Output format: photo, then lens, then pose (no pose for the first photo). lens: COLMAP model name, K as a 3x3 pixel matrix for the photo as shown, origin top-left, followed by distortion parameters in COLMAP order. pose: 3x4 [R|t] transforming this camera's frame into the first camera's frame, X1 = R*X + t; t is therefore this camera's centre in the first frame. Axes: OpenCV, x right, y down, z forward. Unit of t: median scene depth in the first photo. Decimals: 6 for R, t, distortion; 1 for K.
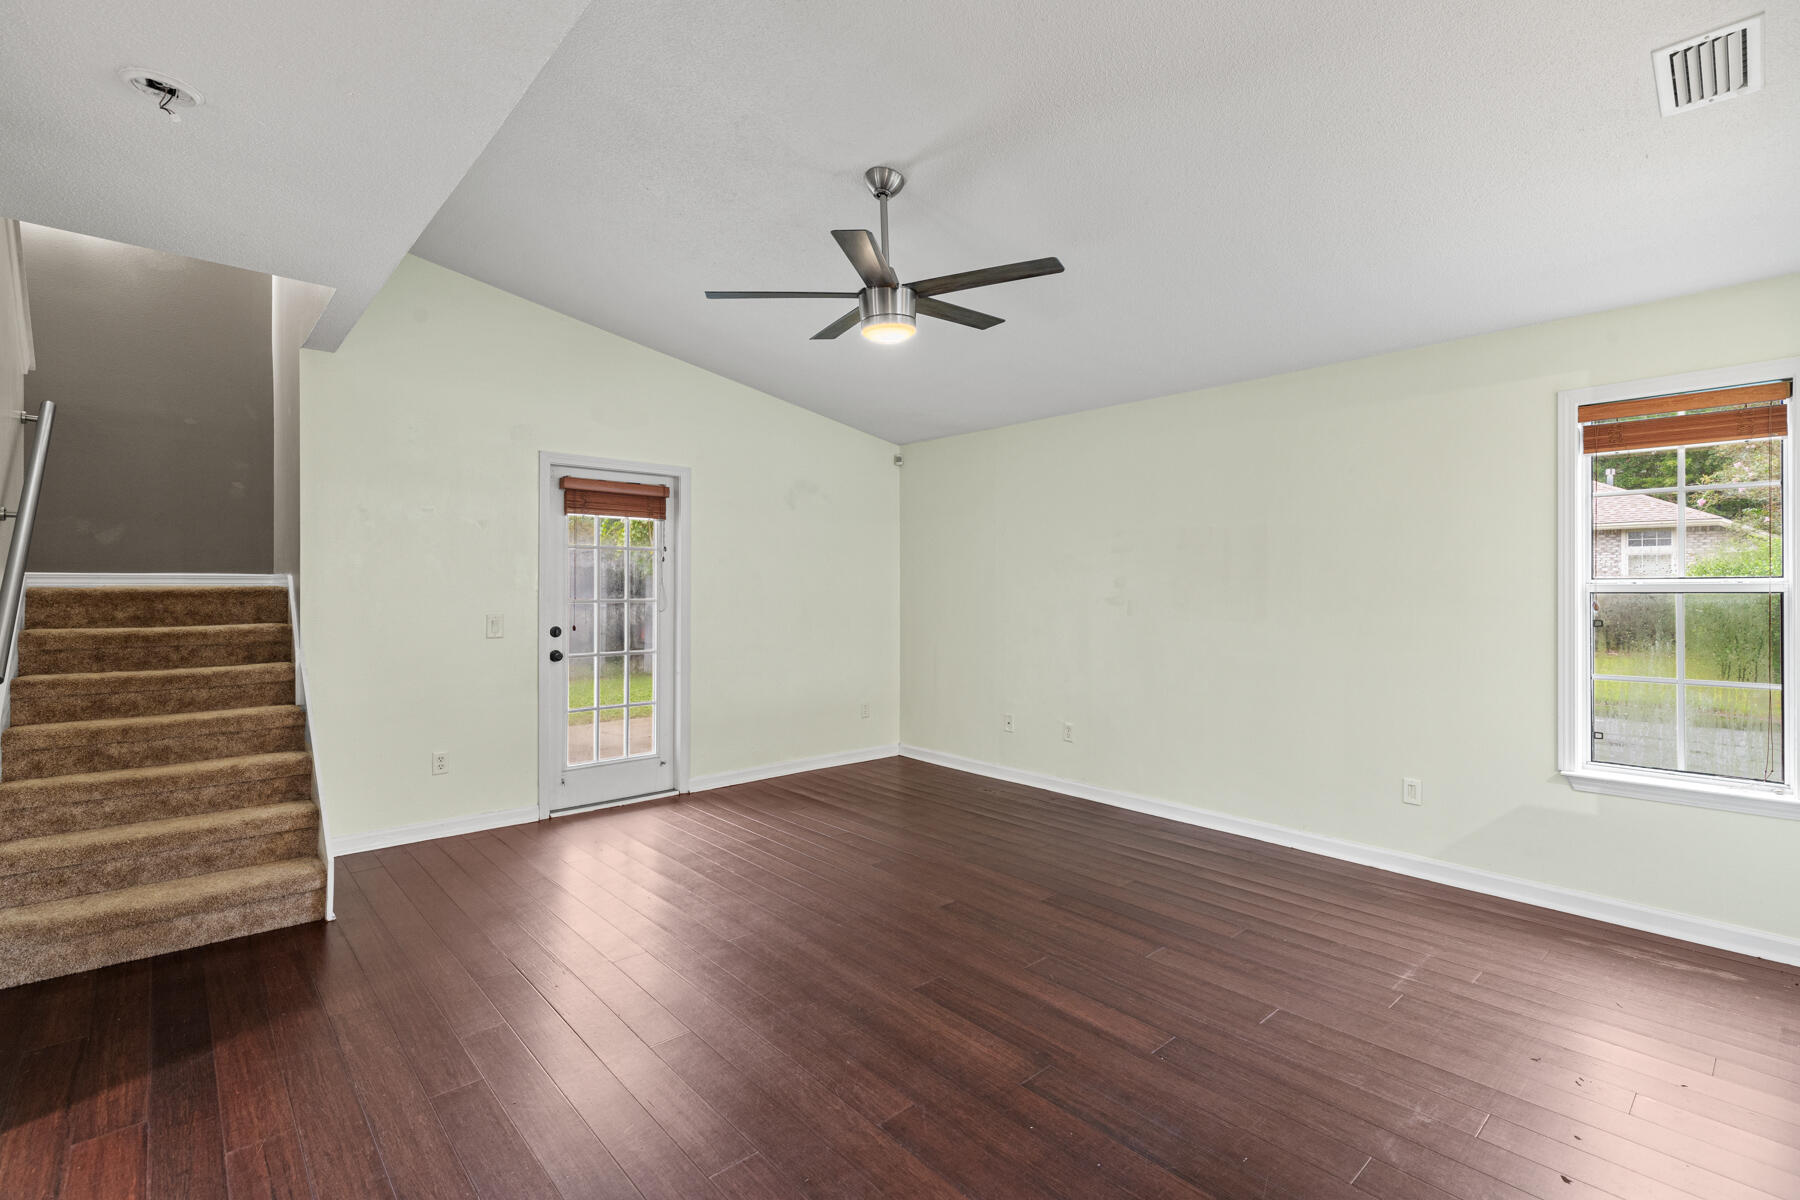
lens RADIAL K [[797.8, 0, 902.5], [0, 797.8, 596.1], [0, 0, 1]] dist [0.001967, -0.000264]
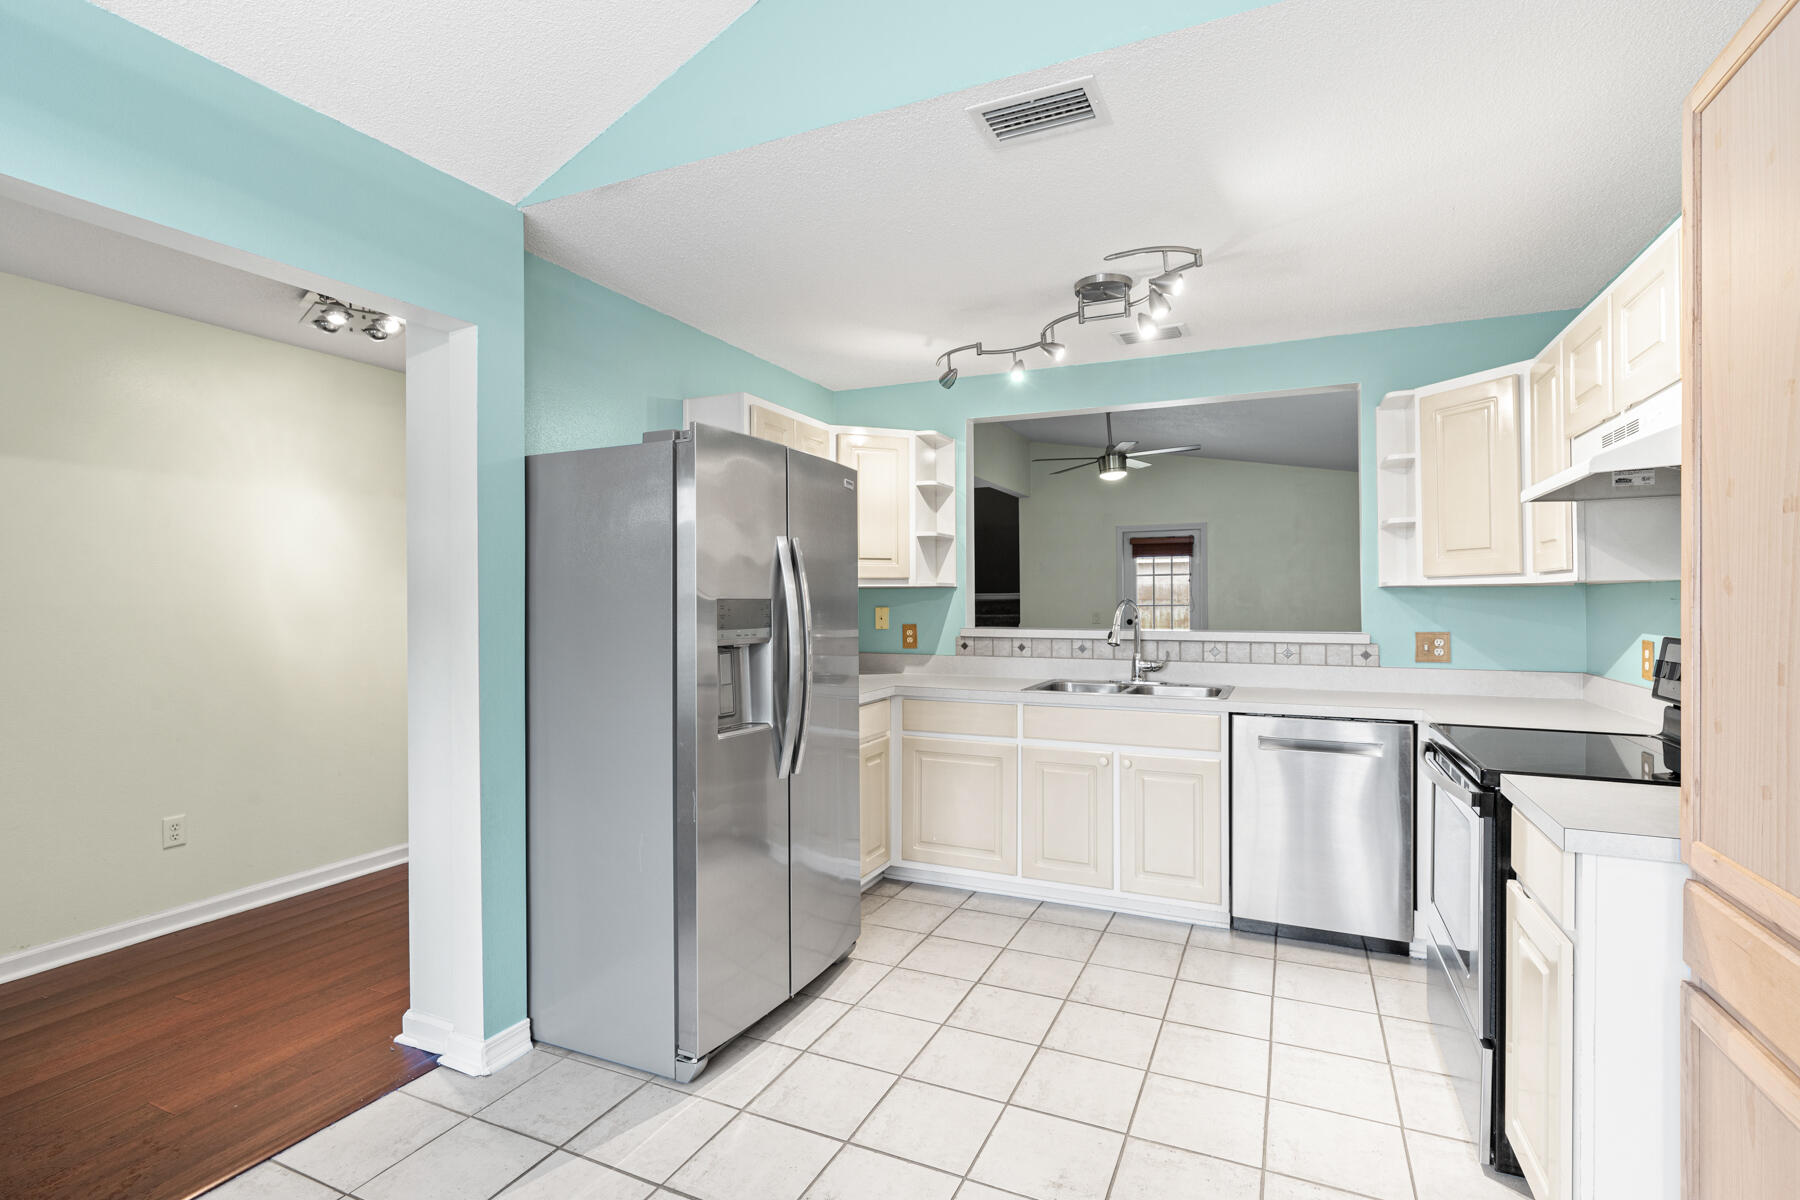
lens RADIAL K [[843.7, 0, 900.0], [0, 843.7, 600.0], [0, 0, 1]] dist [0.002421, 0.000292]
pose [[0.382900, -0.004423, -0.923779, 1.087033], [-0.006397, 0.999952, -0.007440, 0.010827], [0.923768, 0.008758, 0.382853, -0.221162]]
